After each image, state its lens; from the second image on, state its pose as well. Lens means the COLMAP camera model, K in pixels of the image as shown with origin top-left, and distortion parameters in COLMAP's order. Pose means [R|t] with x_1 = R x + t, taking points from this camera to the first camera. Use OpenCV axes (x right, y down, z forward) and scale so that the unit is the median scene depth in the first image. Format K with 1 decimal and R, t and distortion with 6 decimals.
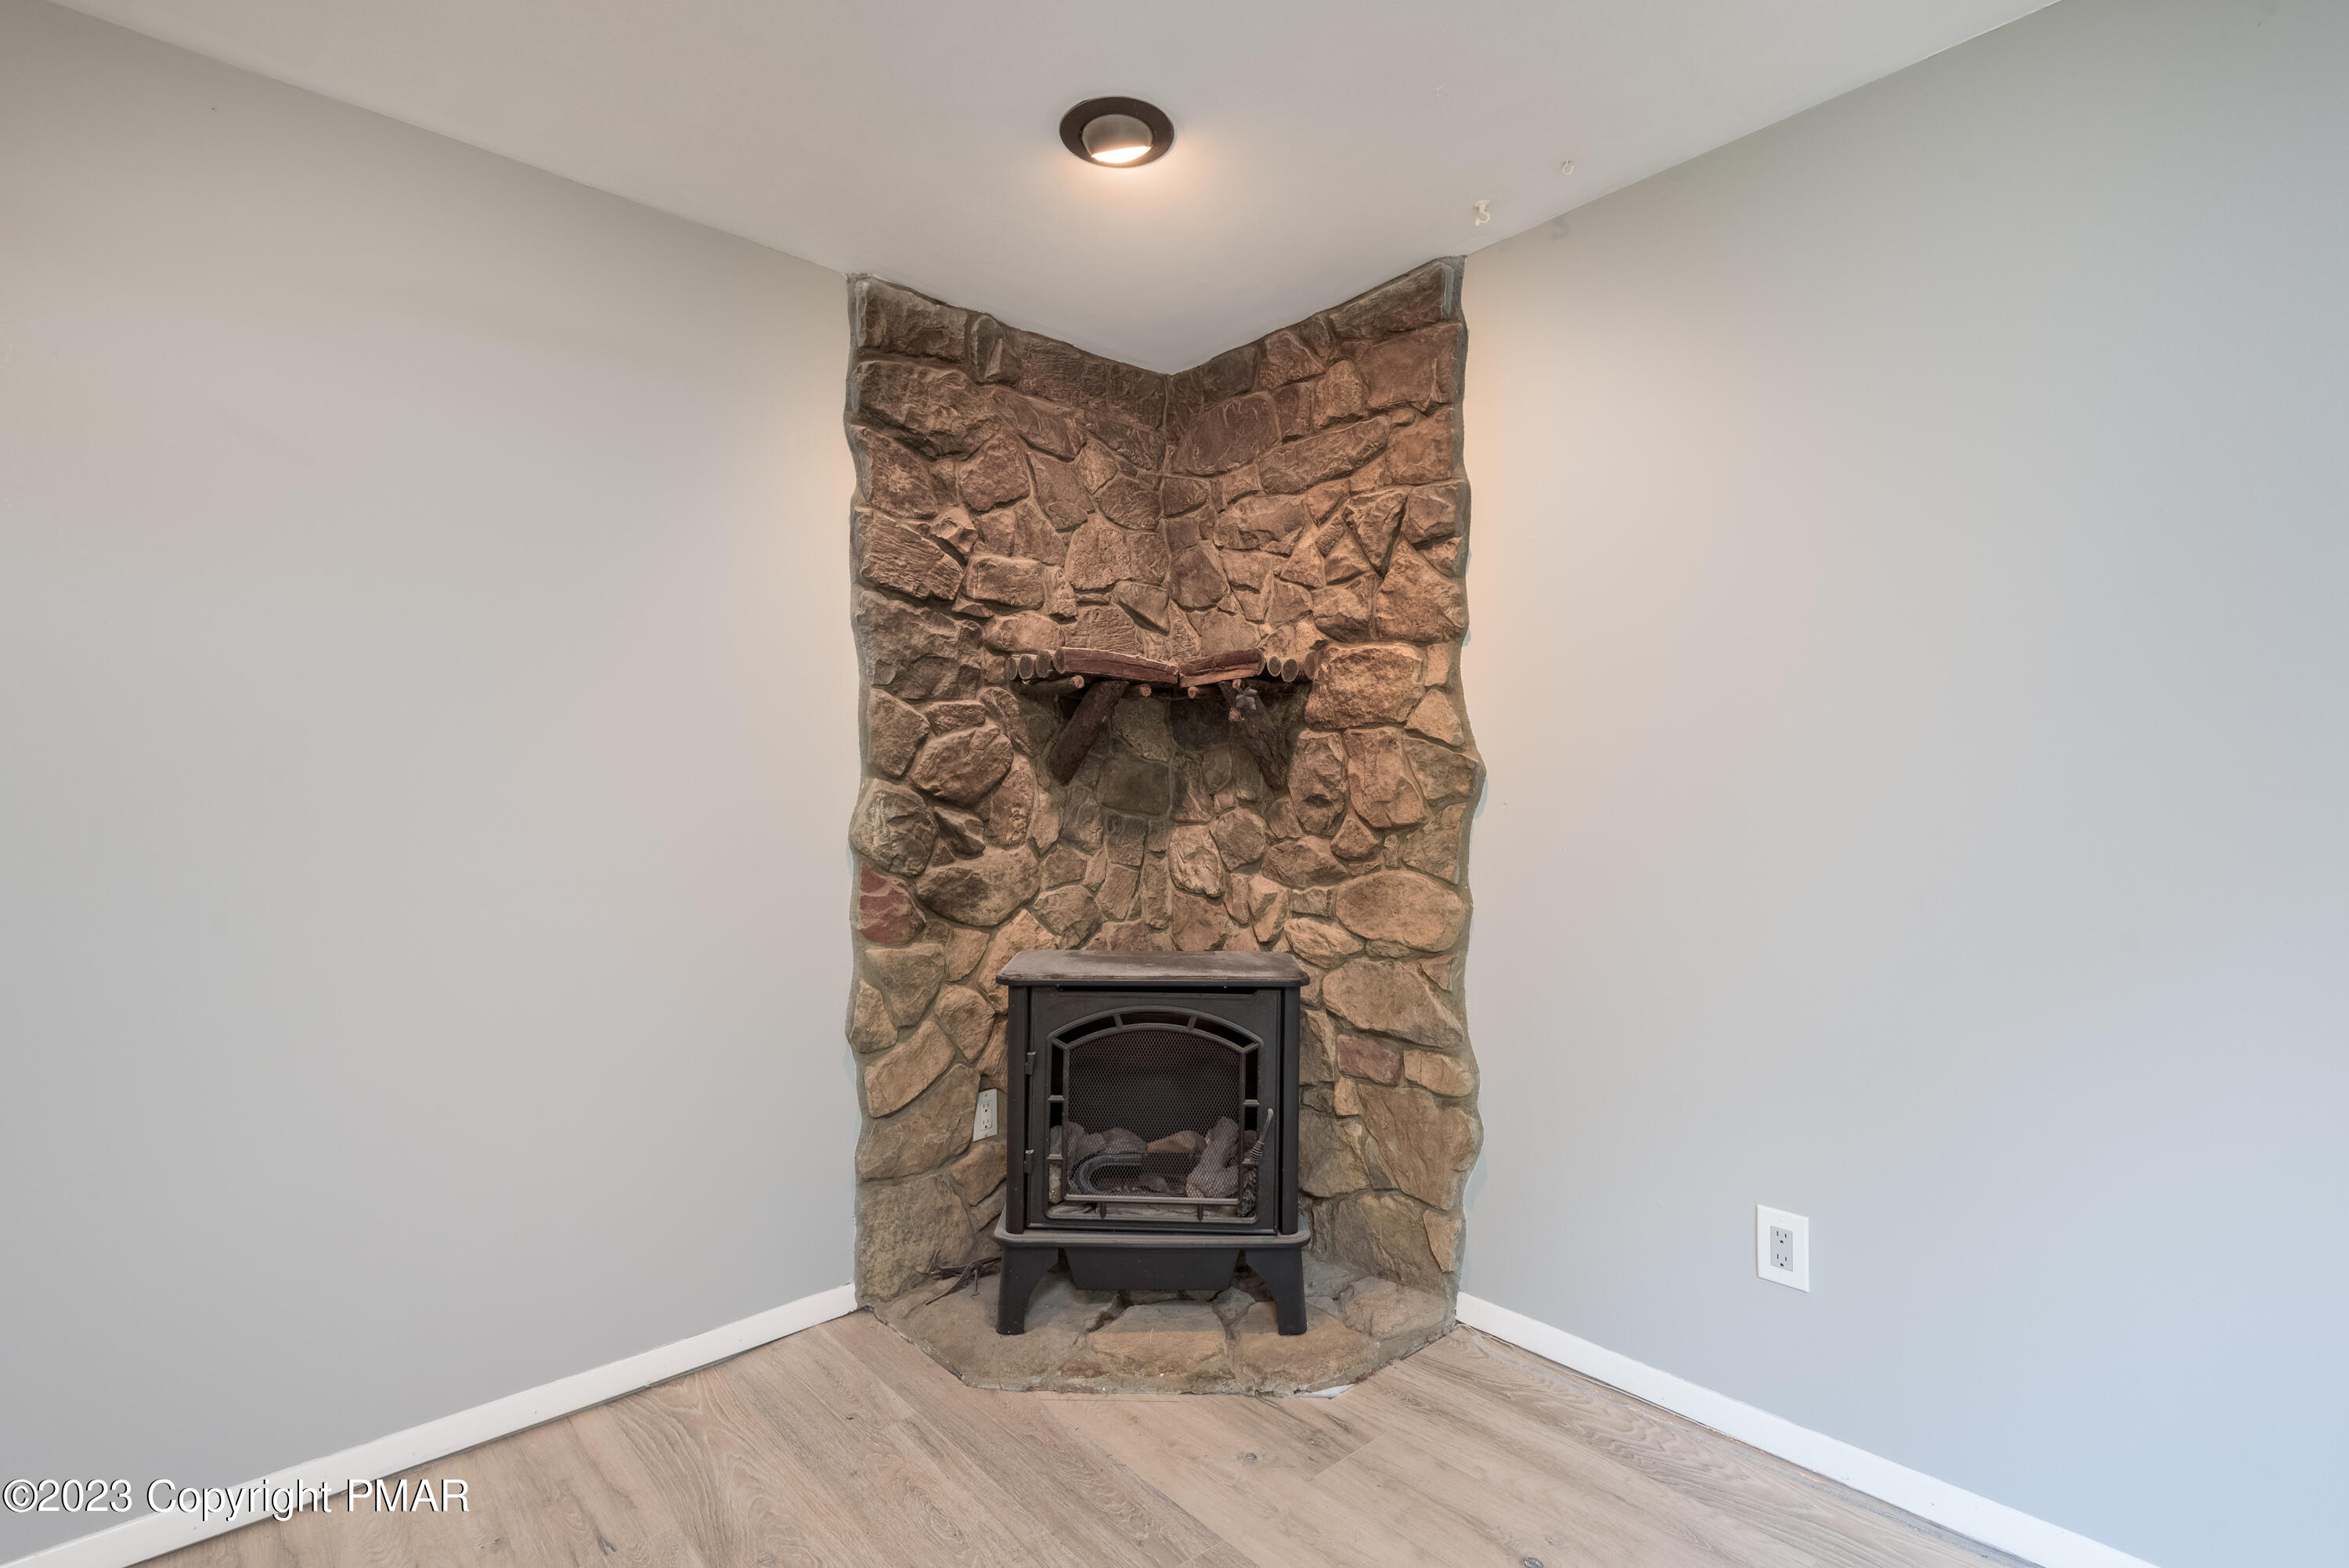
lens RADIAL K [[1045.4, 0, 1187.3], [0, 1045.4, 786.6], [0, 0, 1]] dist [0.013800, -0.003745]
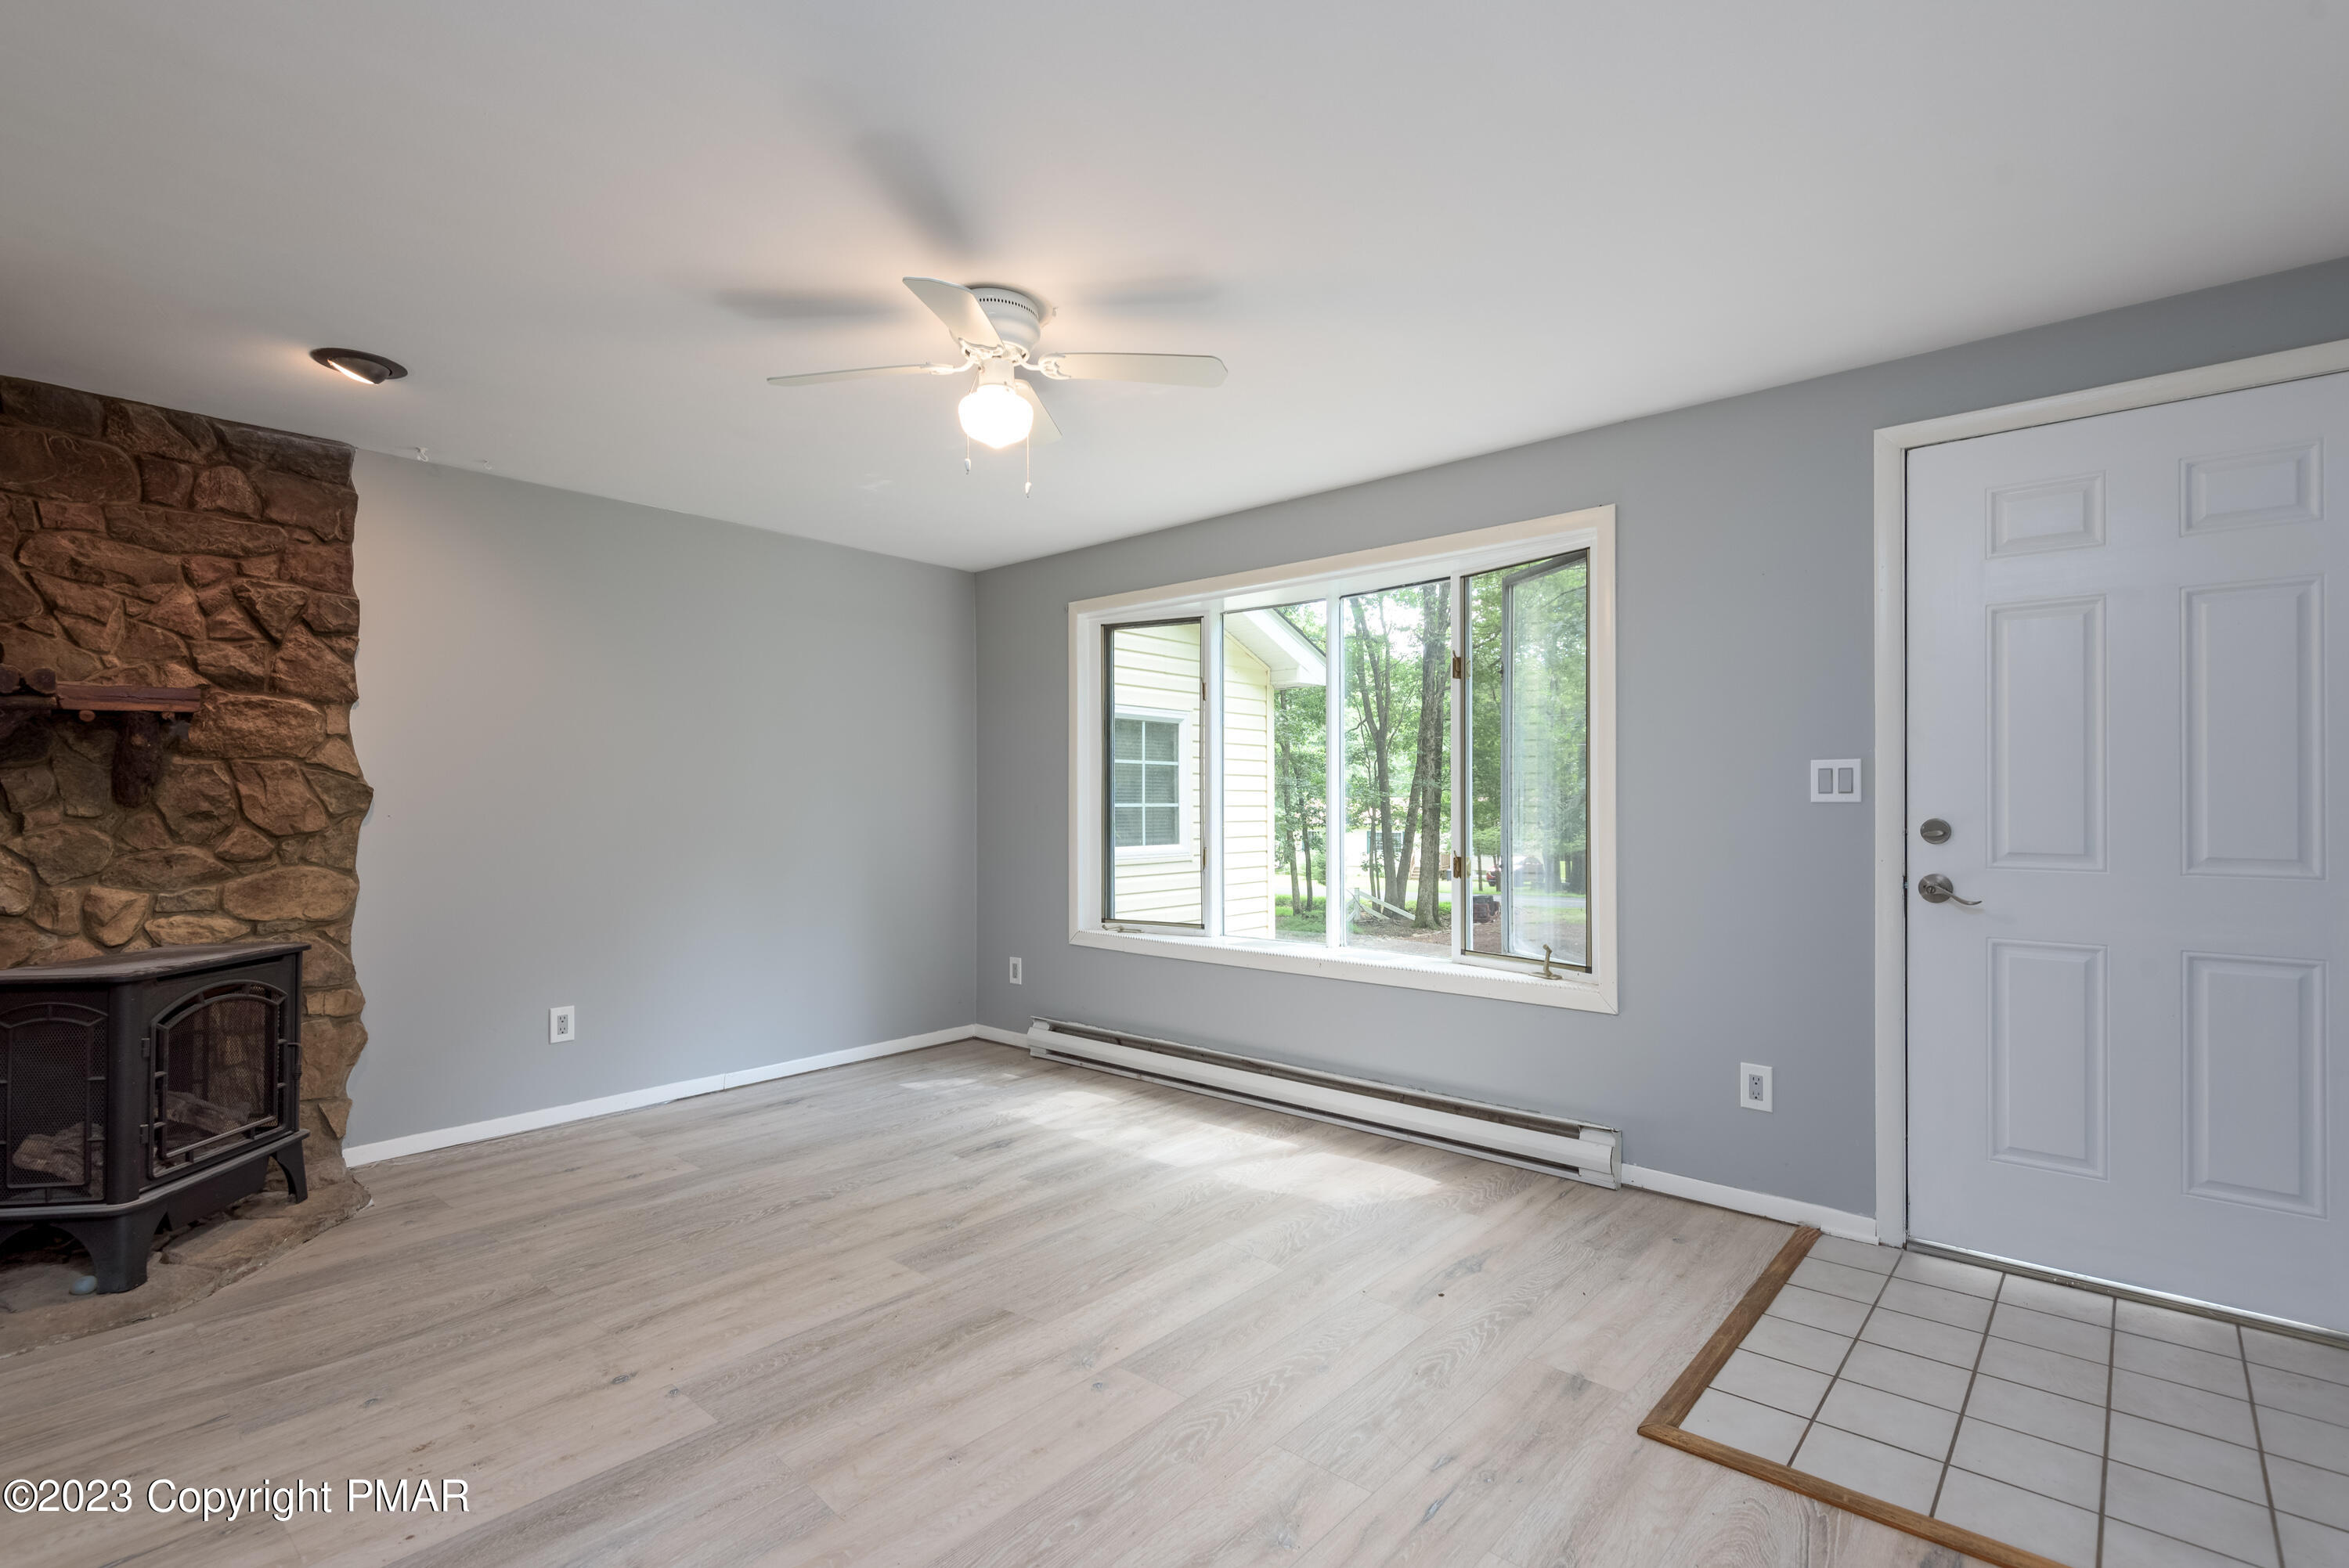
lens RADIAL K [[1045.4, 0, 1175.3], [0, 1045.4, 787.5], [0, 0, 1]] dist [0.013800, -0.003745]
pose [[-0.110865, 0.017622, 0.993679, -1.295066], [-0.001585, 0.999838, -0.017909, 0.000570], [-0.993834, -0.003560, -0.110820, 0.013294]]
